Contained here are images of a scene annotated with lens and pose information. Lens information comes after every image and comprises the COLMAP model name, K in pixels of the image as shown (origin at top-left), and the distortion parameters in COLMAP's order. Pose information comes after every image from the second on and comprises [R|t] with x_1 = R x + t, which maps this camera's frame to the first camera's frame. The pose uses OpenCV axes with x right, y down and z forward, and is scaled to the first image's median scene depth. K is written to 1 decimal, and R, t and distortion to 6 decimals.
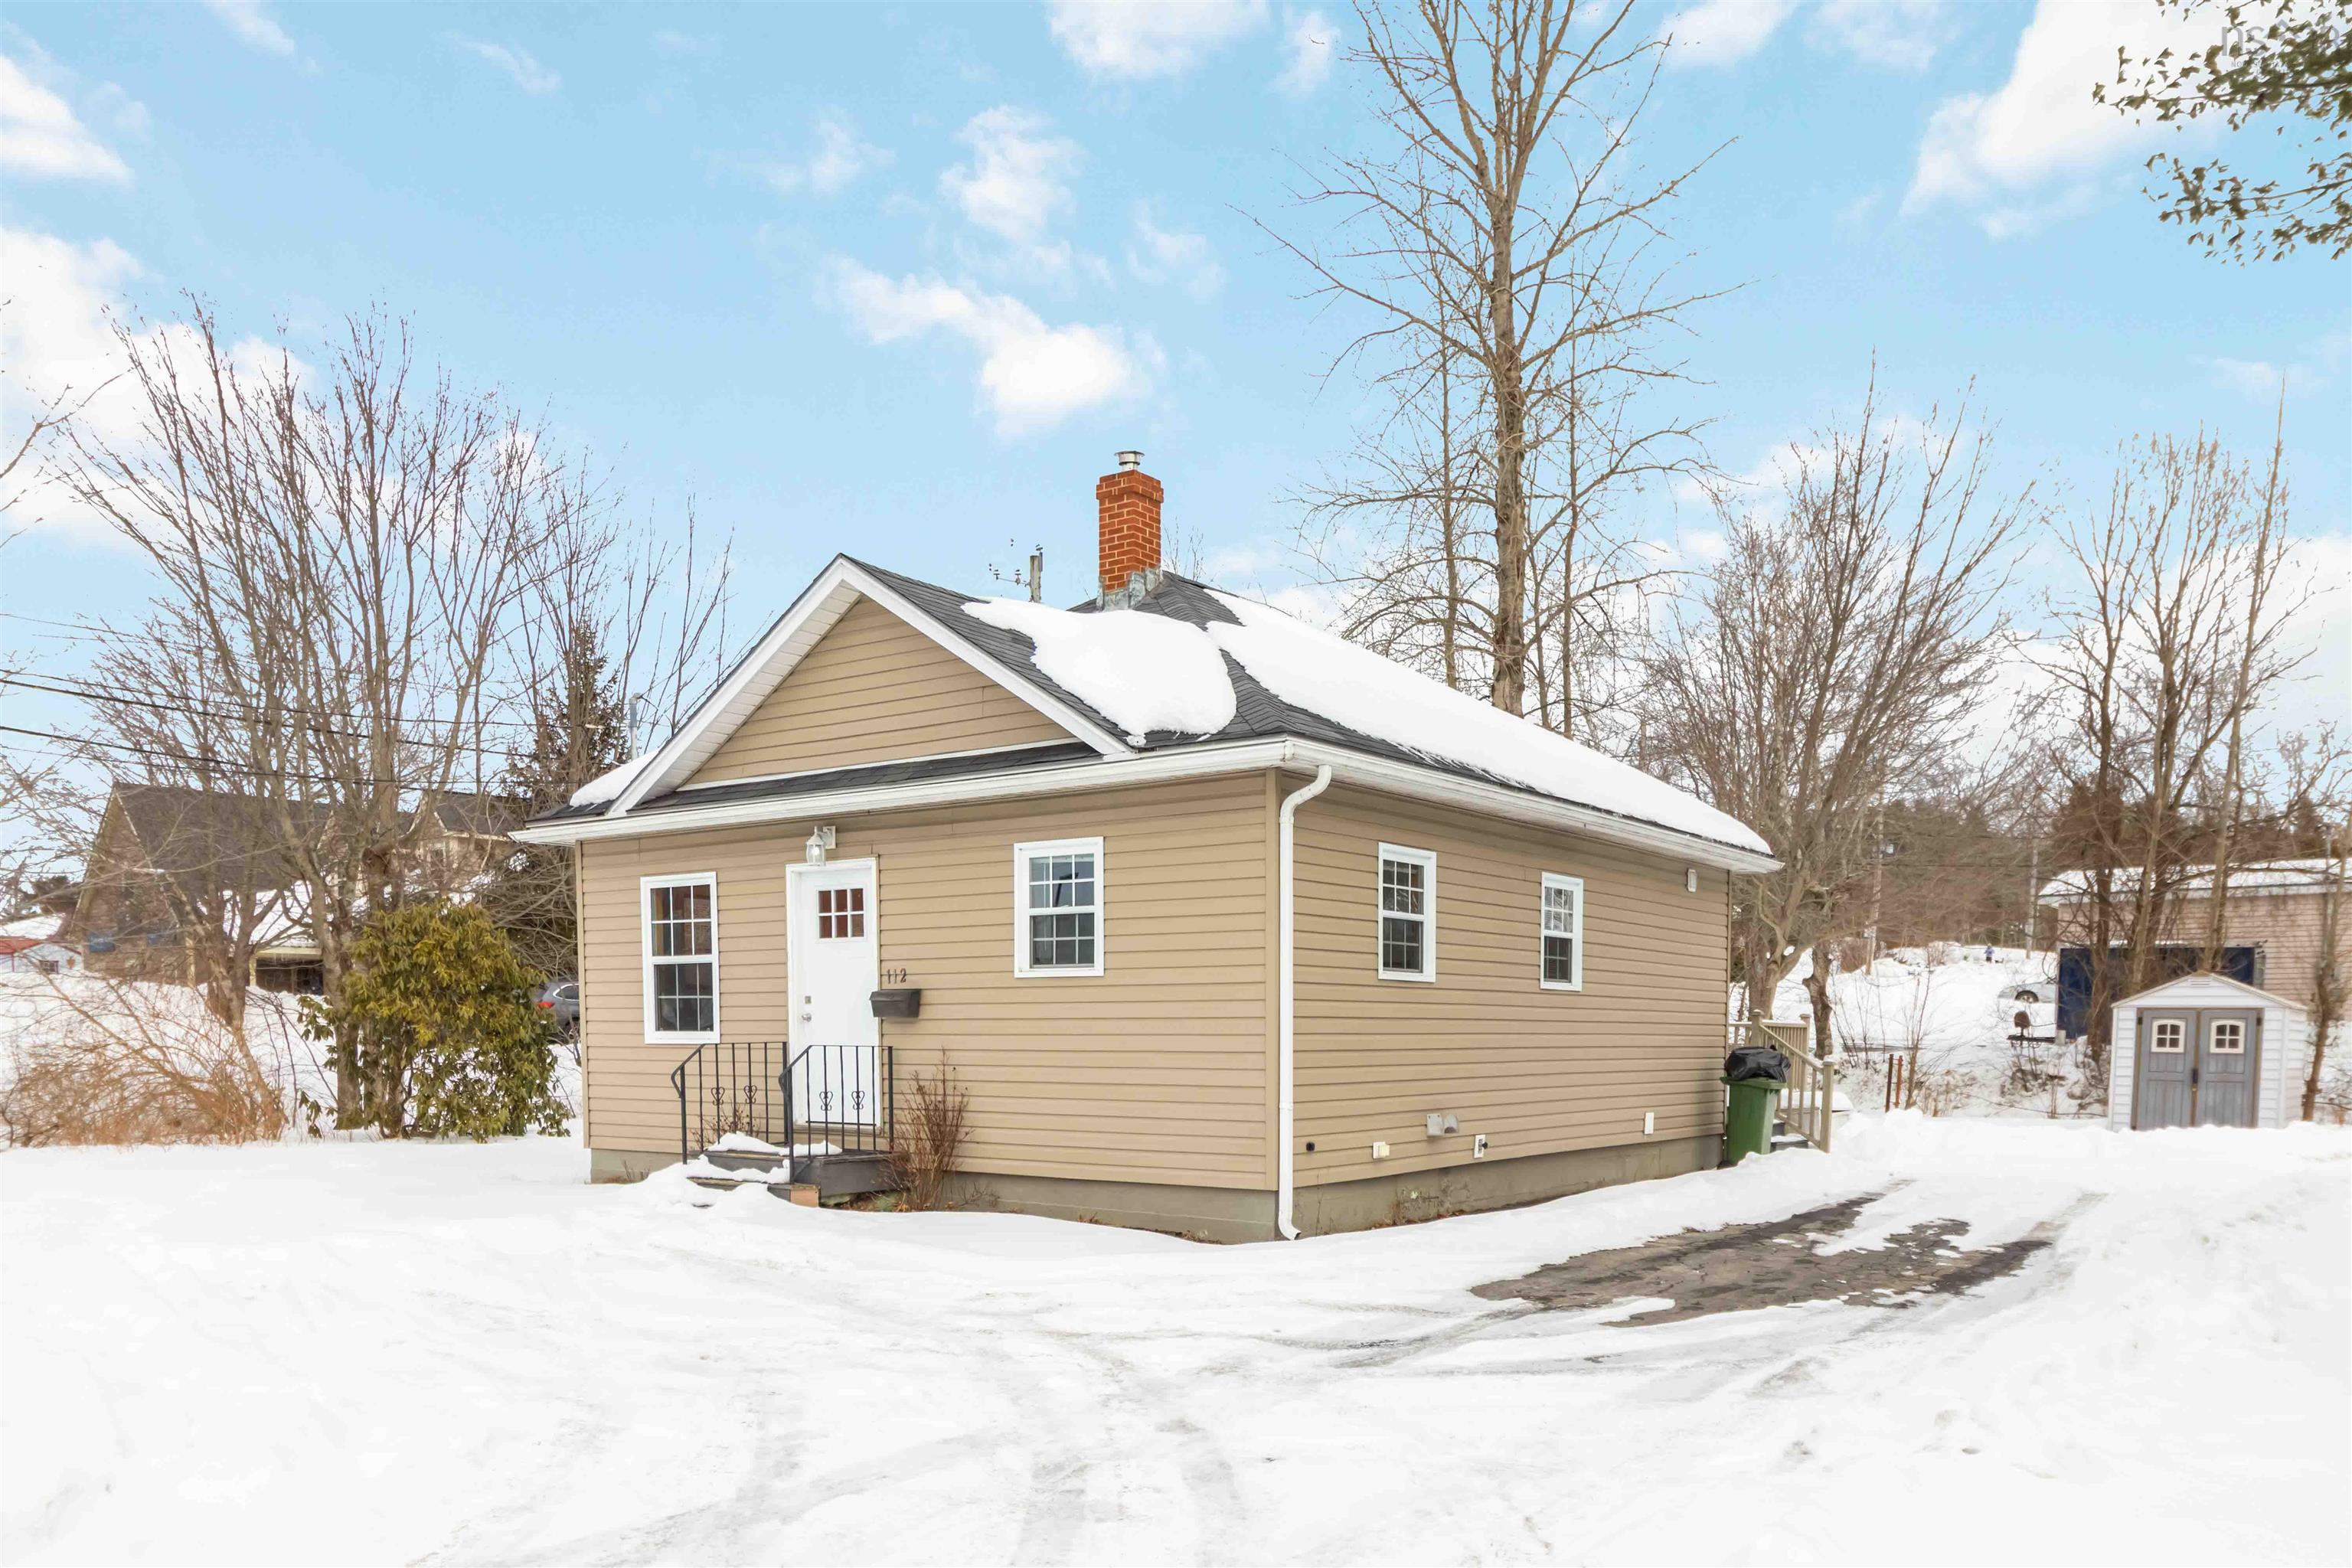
lens RADIAL K [[1763.8, 0, 1176.0], [0, 1763.8, 784.0], [0, 0, 1]] dist [-0.005431, -0.000615]
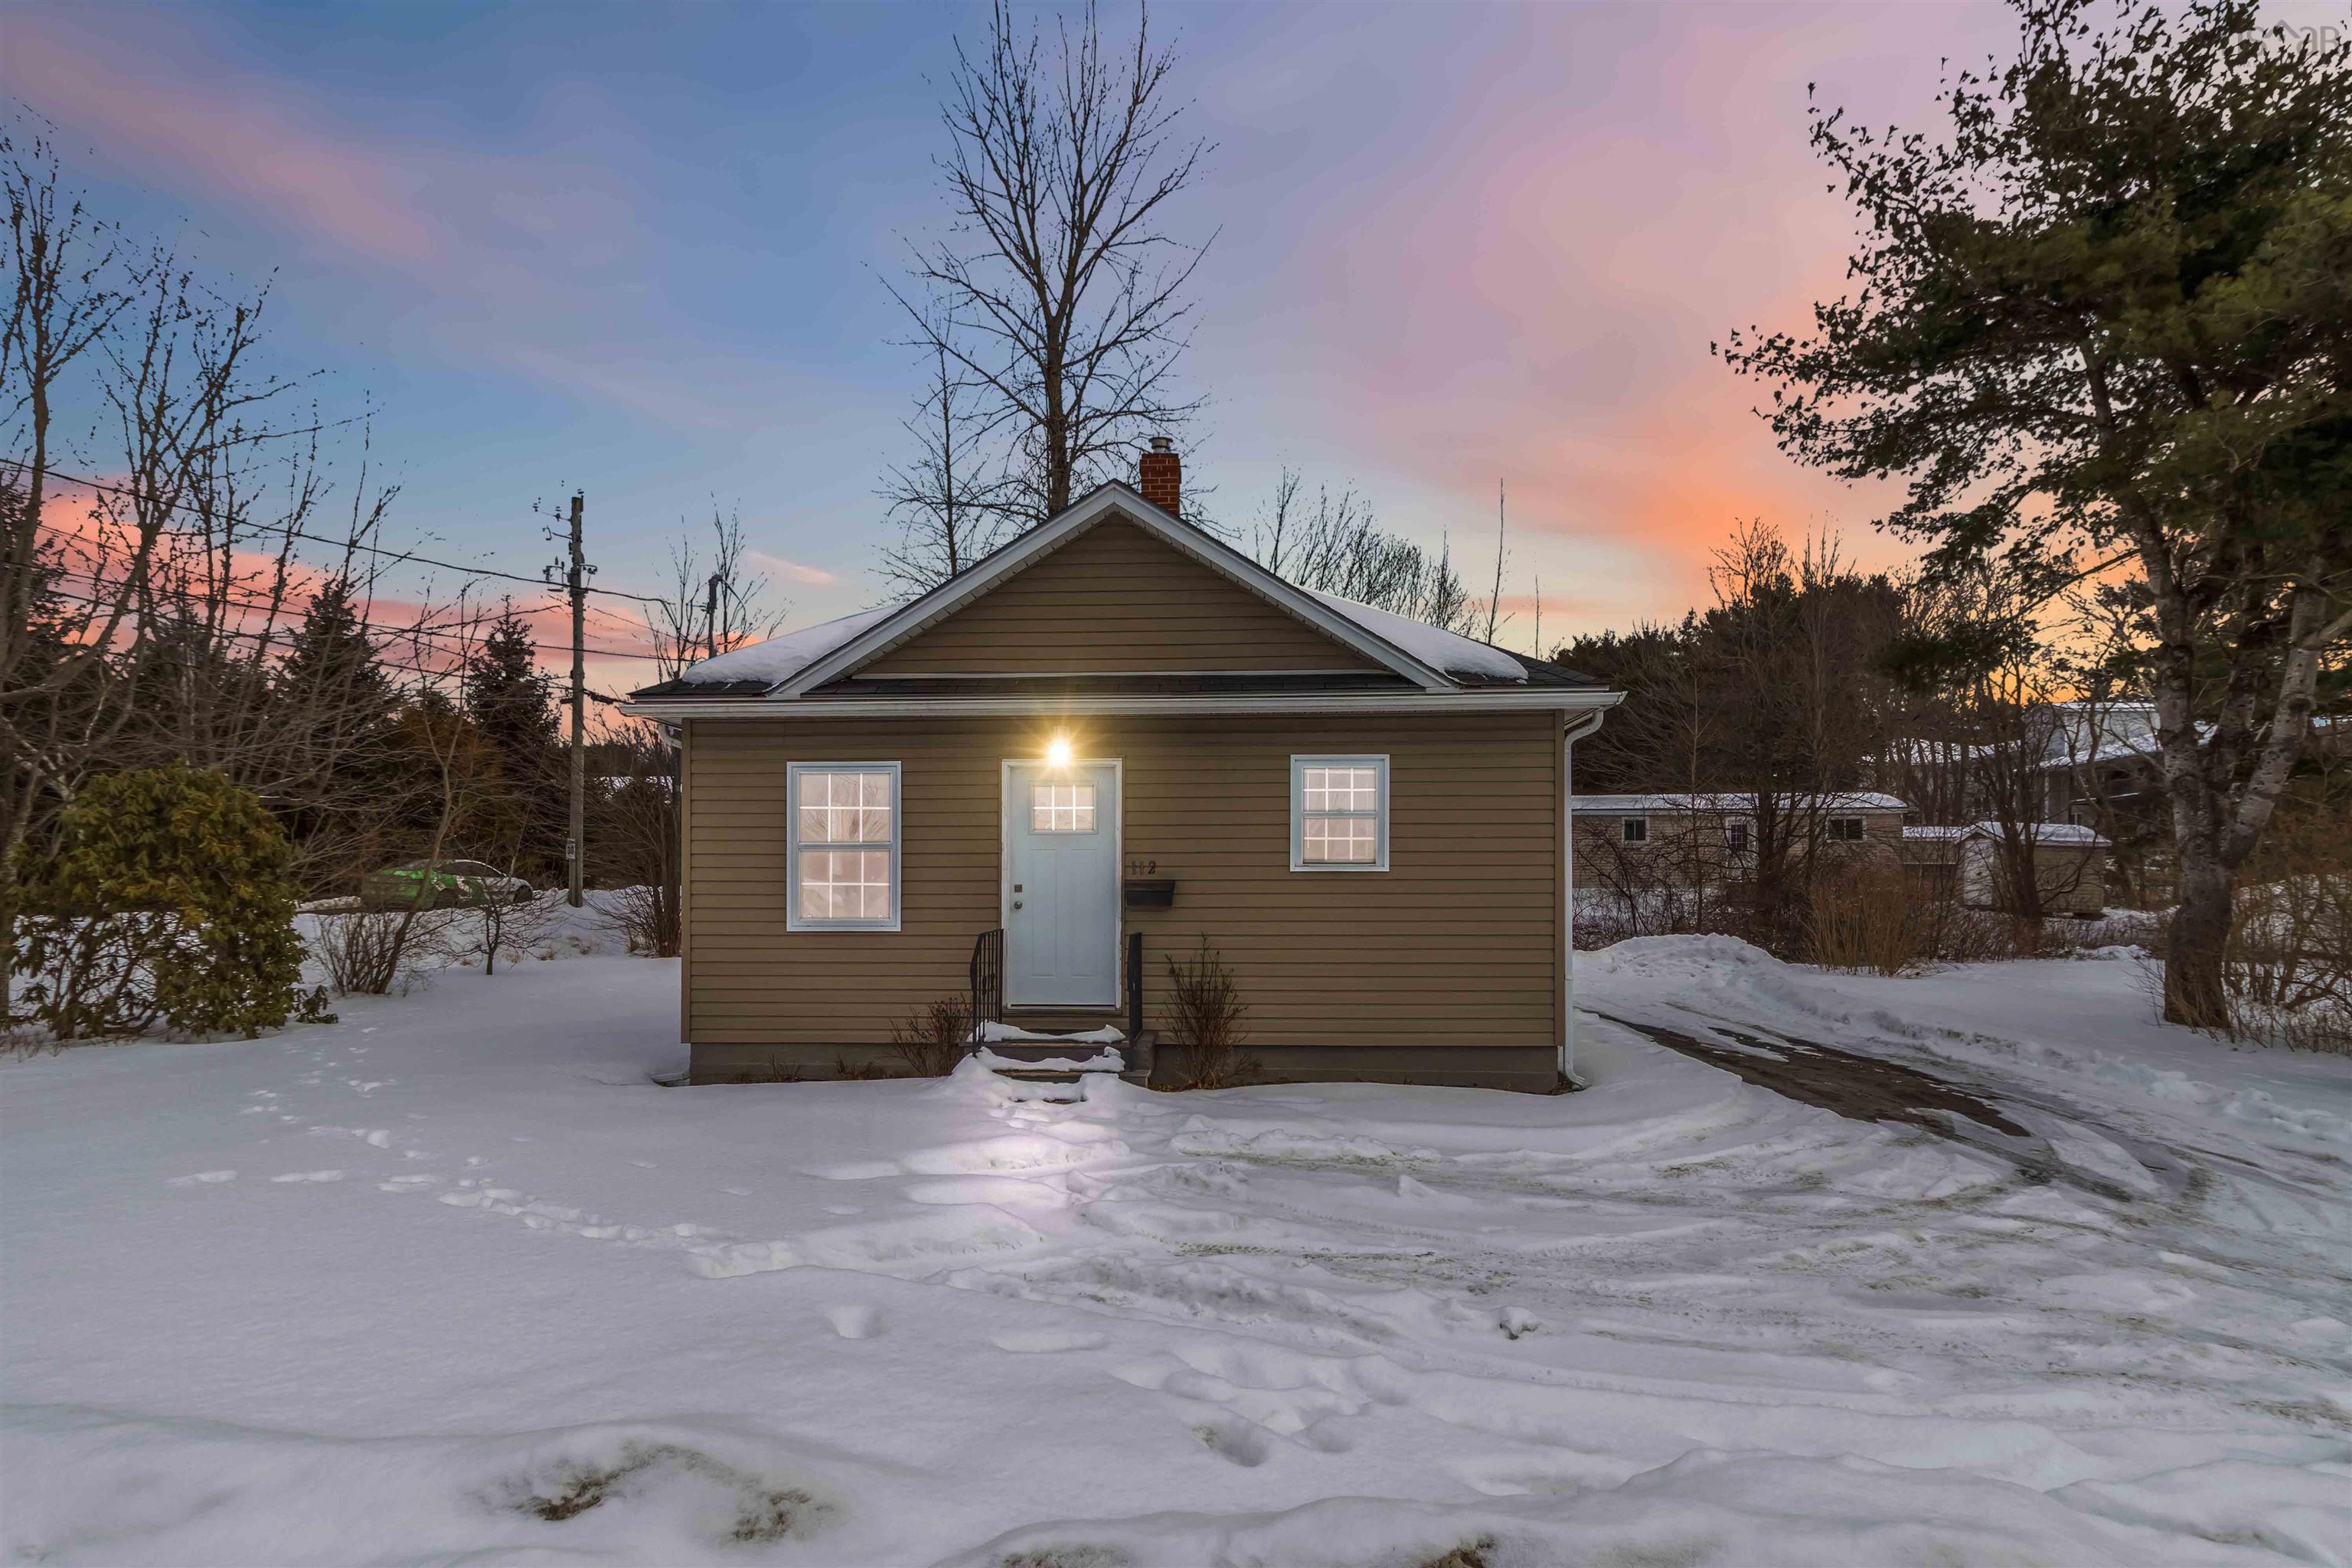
lens RADIAL K [[1177.4, 0, 1175.6], [0, 1177.4, 718.4], [0, 0, 1]] dist [0.000031, 0.000033]
pose [[0.831775, 0.080013, 0.549316, -0.526713], [-0.076140, 0.996649, -0.029881, 0.035498], [-0.549866, -0.016970, 0.835080, 0.366494]]
